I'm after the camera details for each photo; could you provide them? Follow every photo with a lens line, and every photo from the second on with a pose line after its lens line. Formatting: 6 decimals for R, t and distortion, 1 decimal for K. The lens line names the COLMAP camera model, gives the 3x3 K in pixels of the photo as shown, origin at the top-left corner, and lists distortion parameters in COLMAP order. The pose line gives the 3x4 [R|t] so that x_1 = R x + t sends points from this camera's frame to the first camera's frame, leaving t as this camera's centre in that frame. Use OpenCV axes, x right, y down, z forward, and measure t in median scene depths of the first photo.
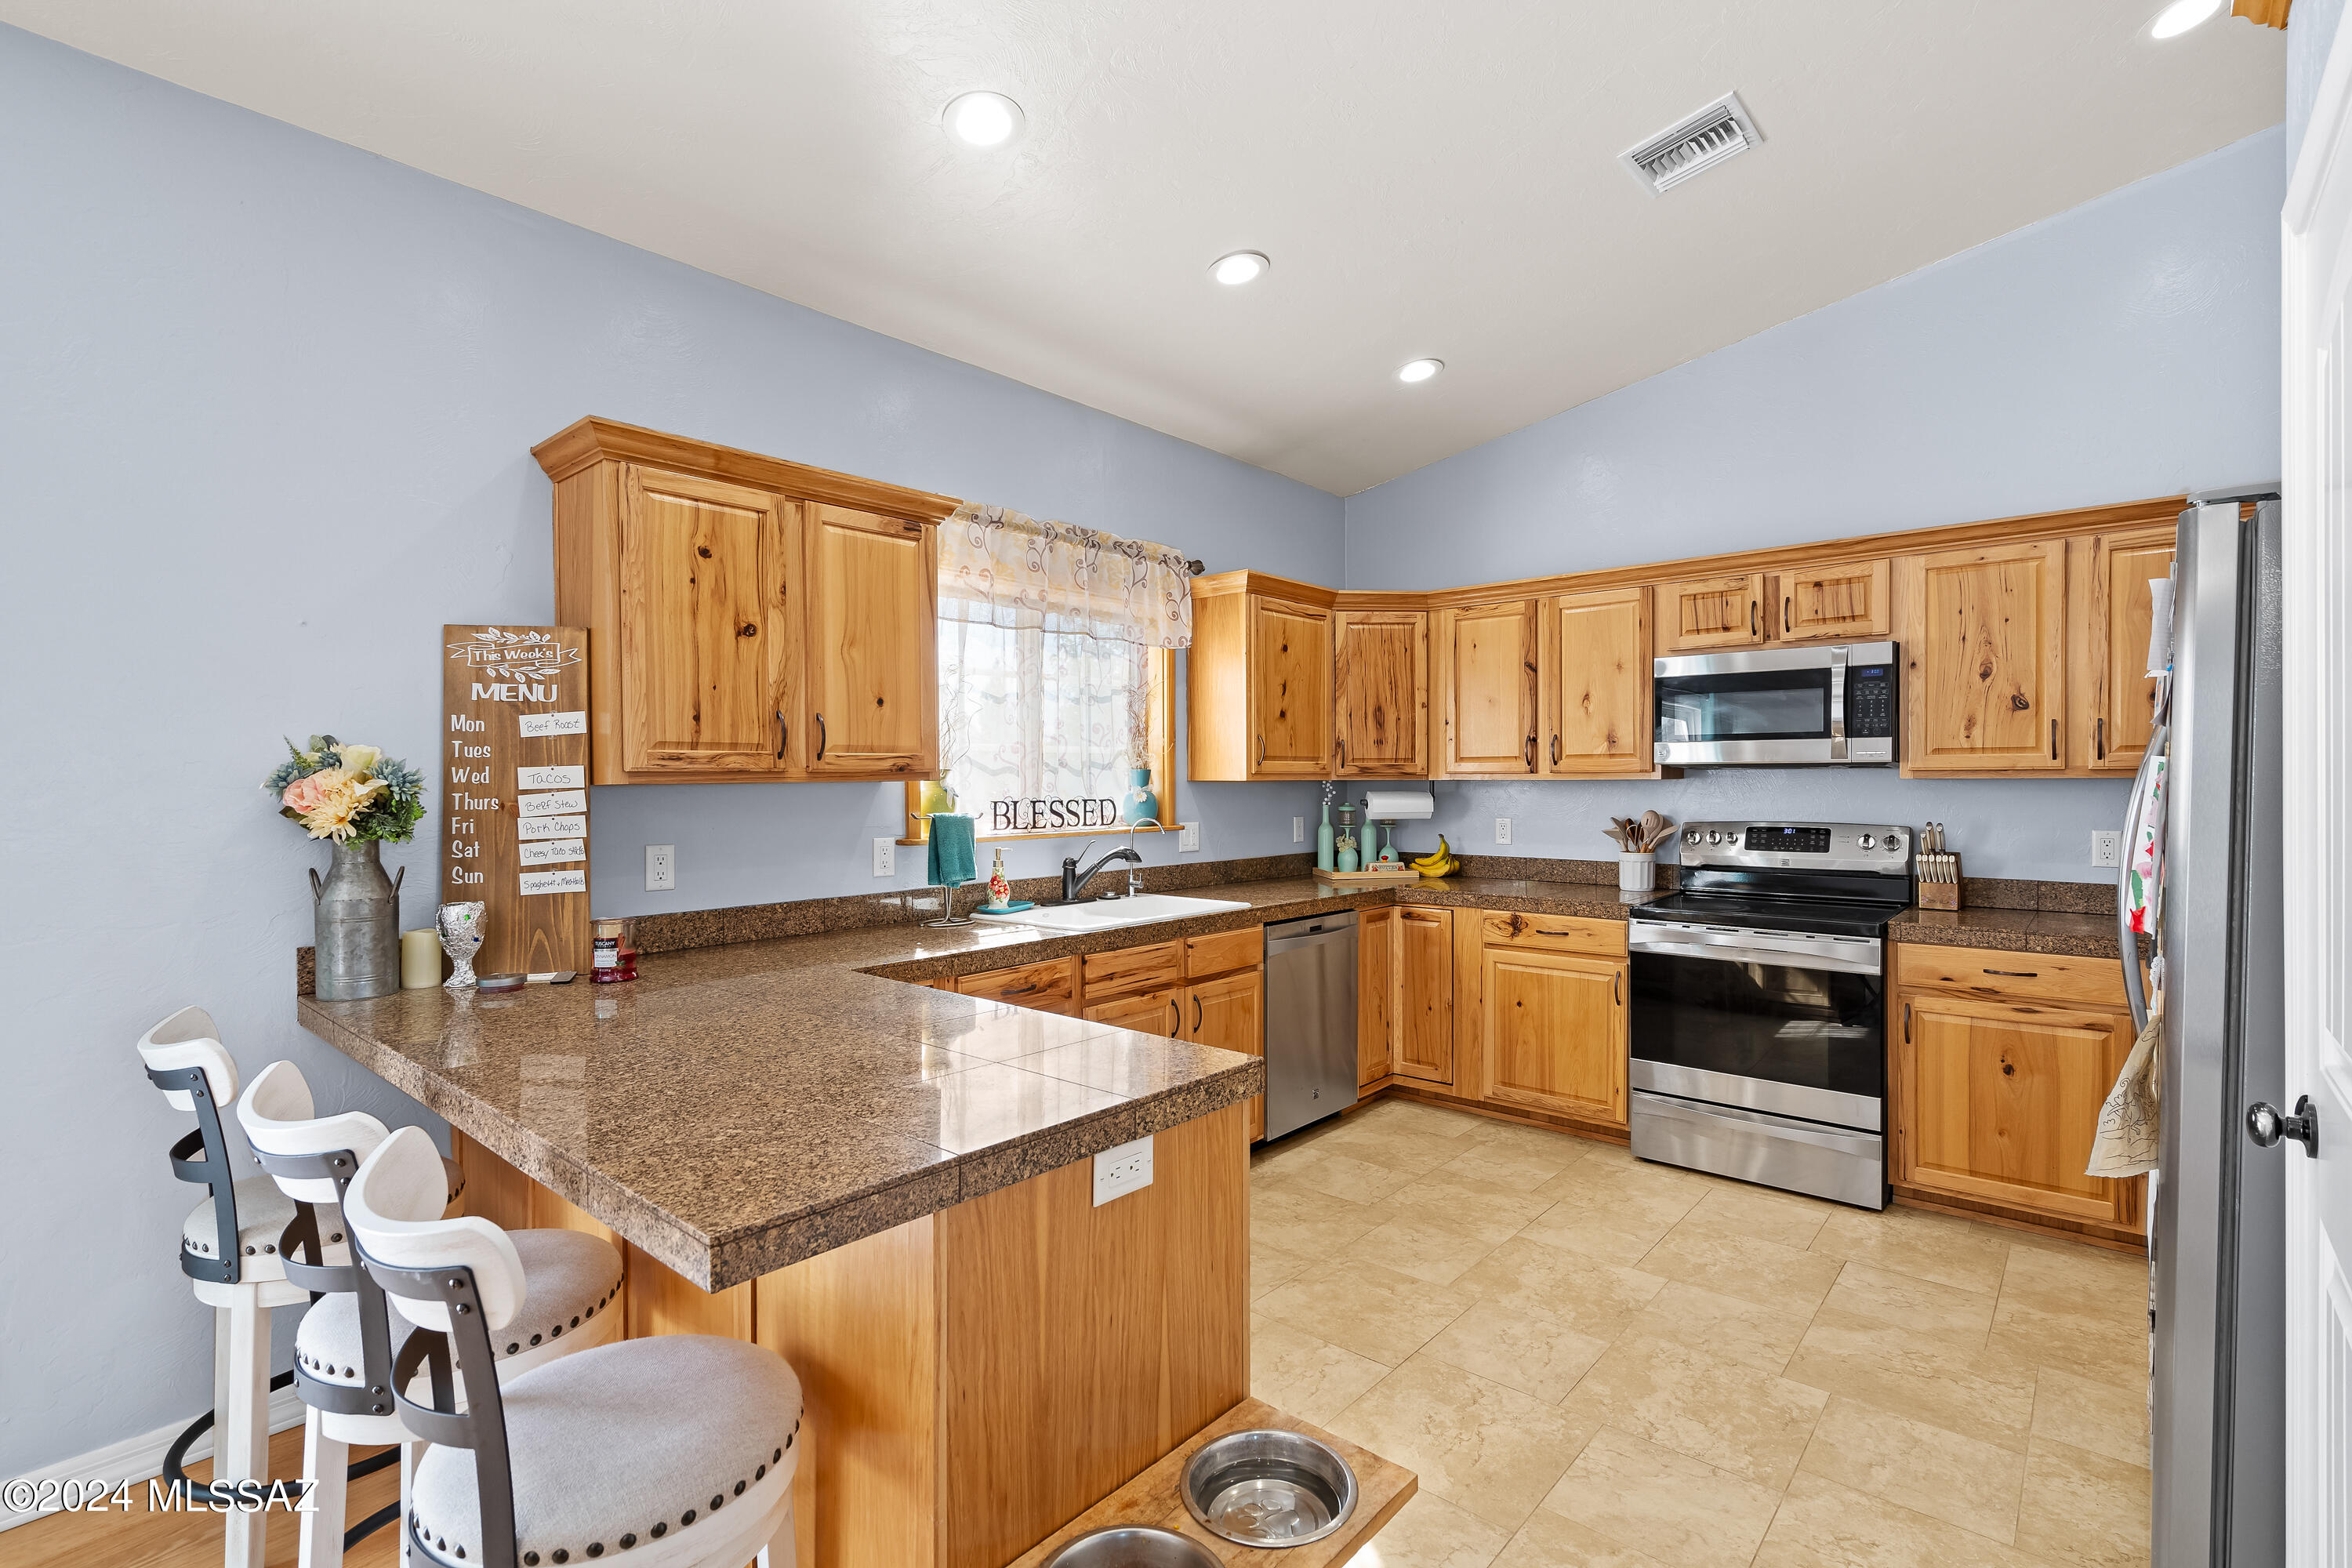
lens RADIAL K [[1083.3, 0, 1183.3], [0, 1083.3, 782.9], [0, 0, 1]] dist [0.002147, 0.000201]
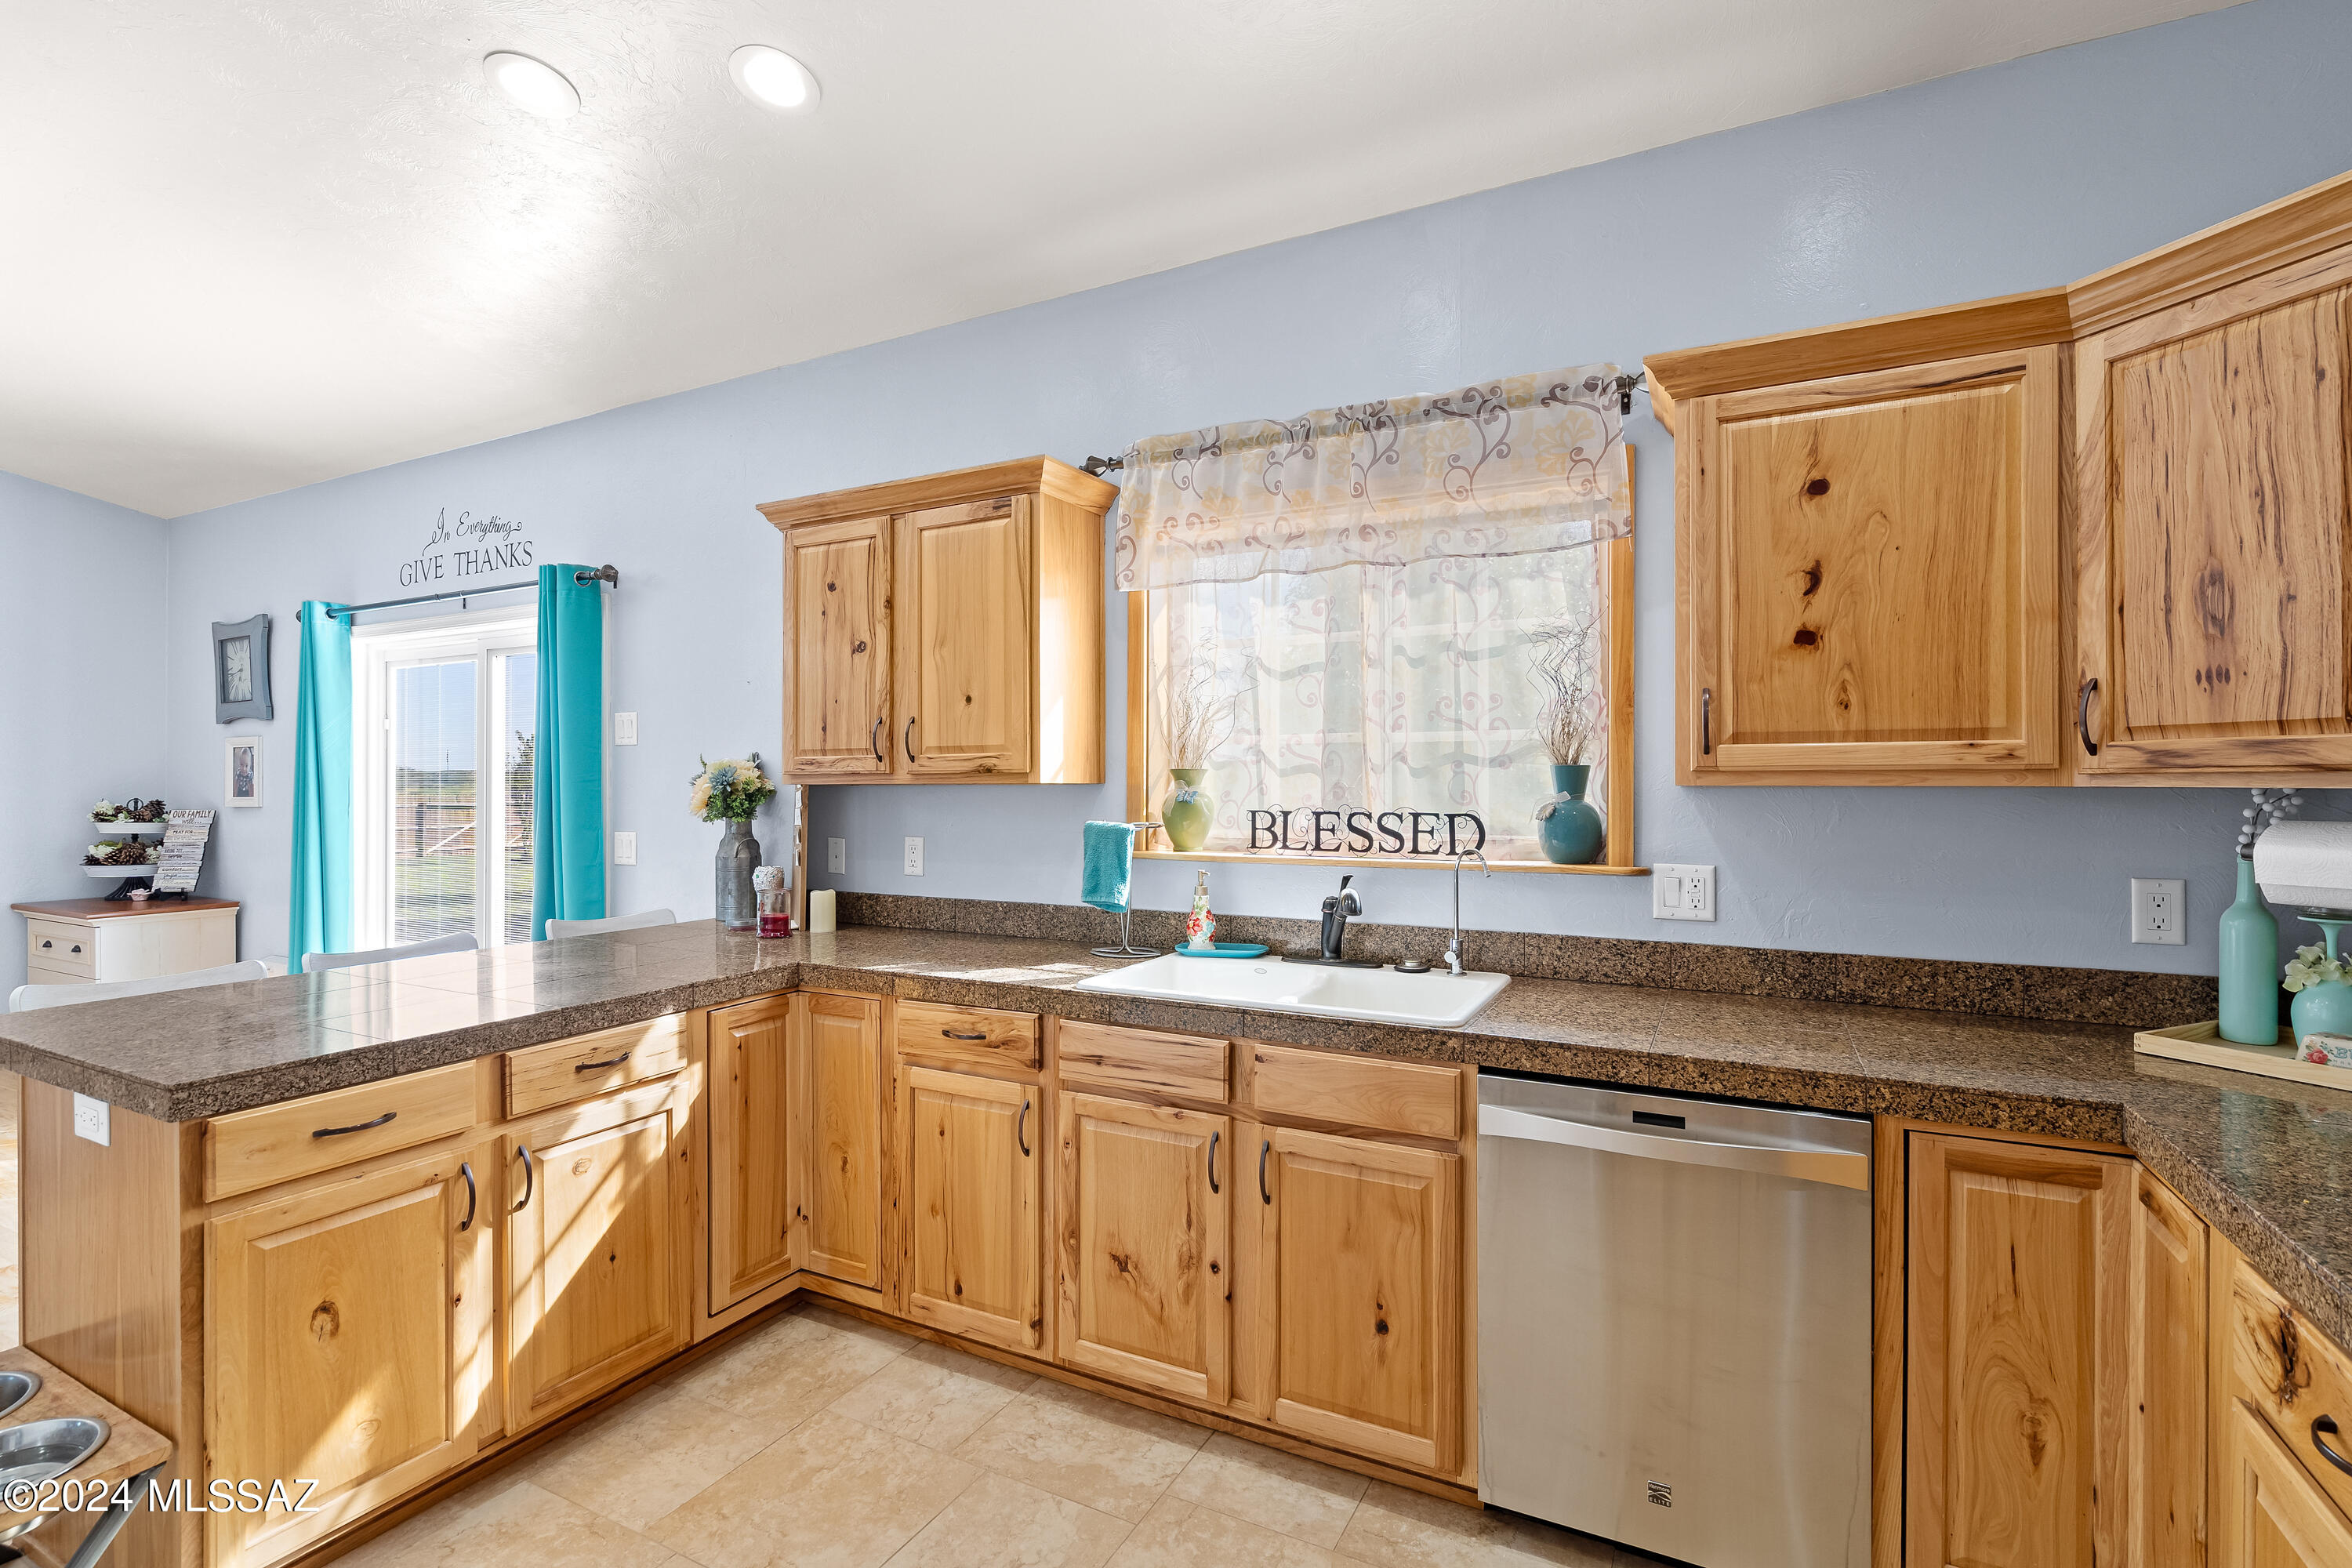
lens RADIAL K [[1083.3, 0, 1173.4], [0, 1083.3, 781.8], [0, 0, 1]] dist [0.002147, 0.000201]
pose [[0.235112, 0.003215, -0.971963, 0.523134], [-0.004745, 0.999986, 0.002160, -0.004314], [0.971957, 0.004104, 0.235124, 0.725251]]
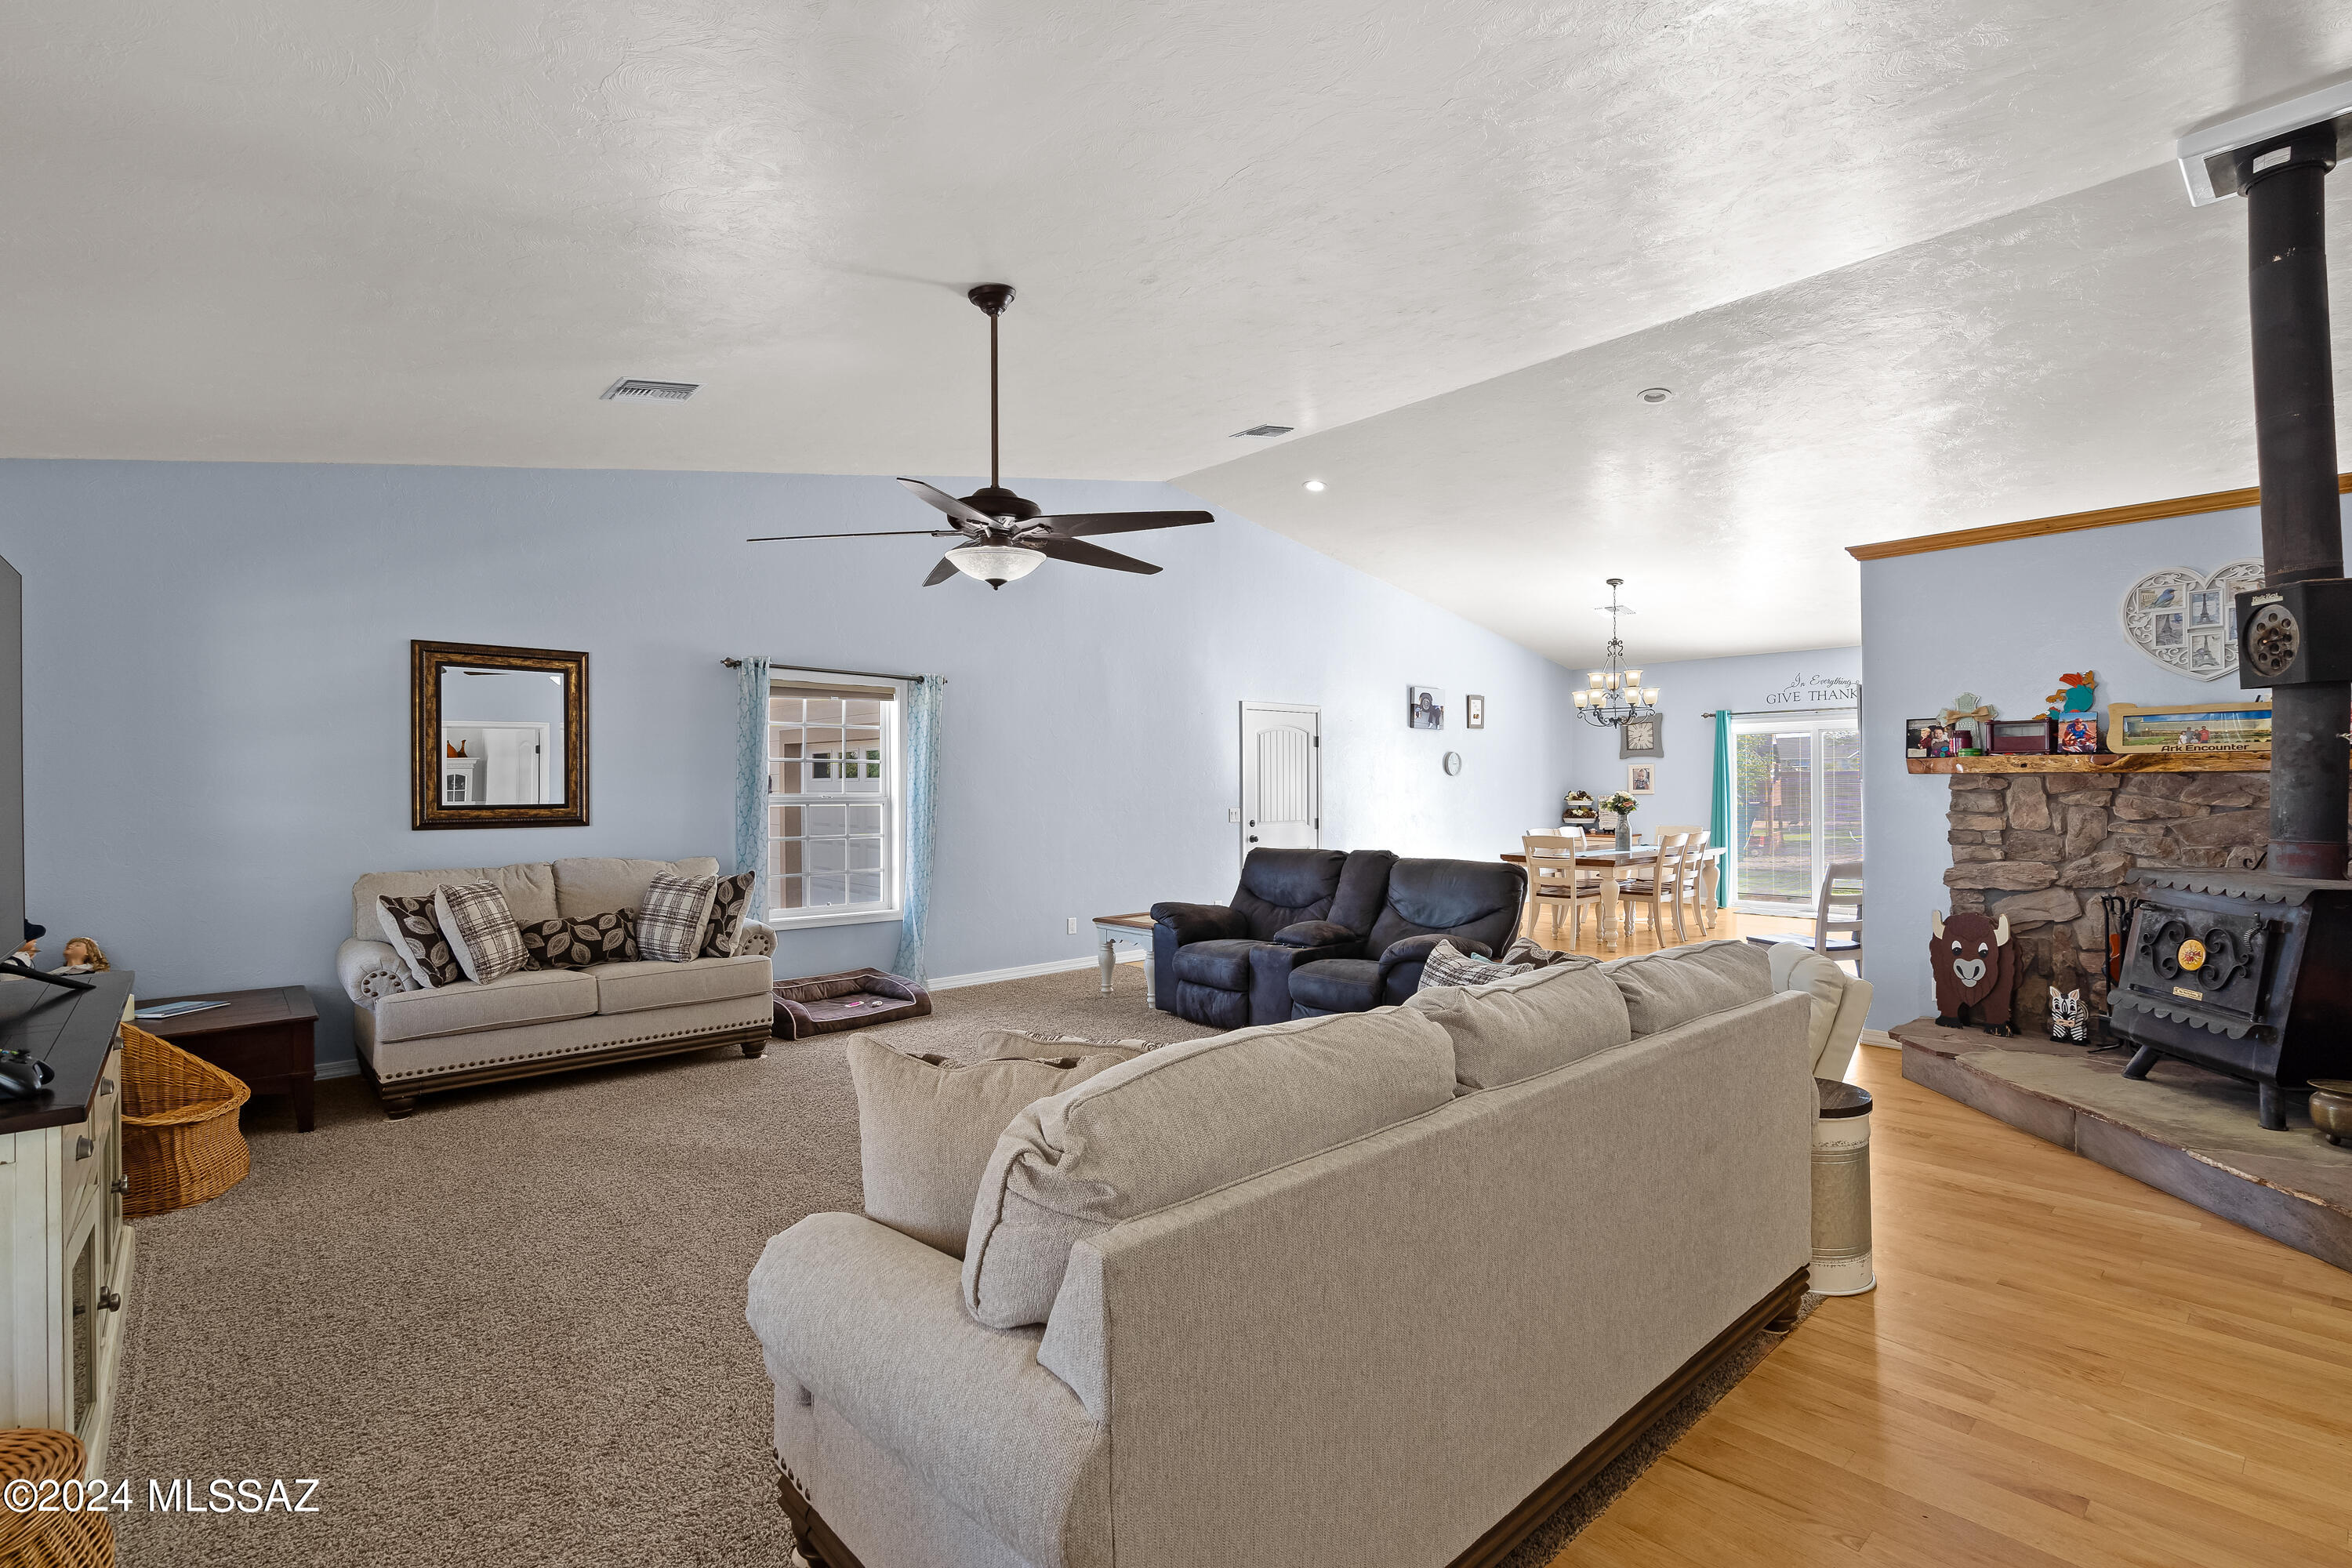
lens RADIAL K [[1083.3, 0, 1175.6], [0, 1083.3, 780.5], [0, 0, 1]] dist [0.002147, 0.000201]
pose [[-0.103987, 0.005805, -0.994562, 2.247514], [0.000274, 0.999983, 0.005808, -0.022084], [0.994579, 0.000331, -0.103987, -1.107121]]
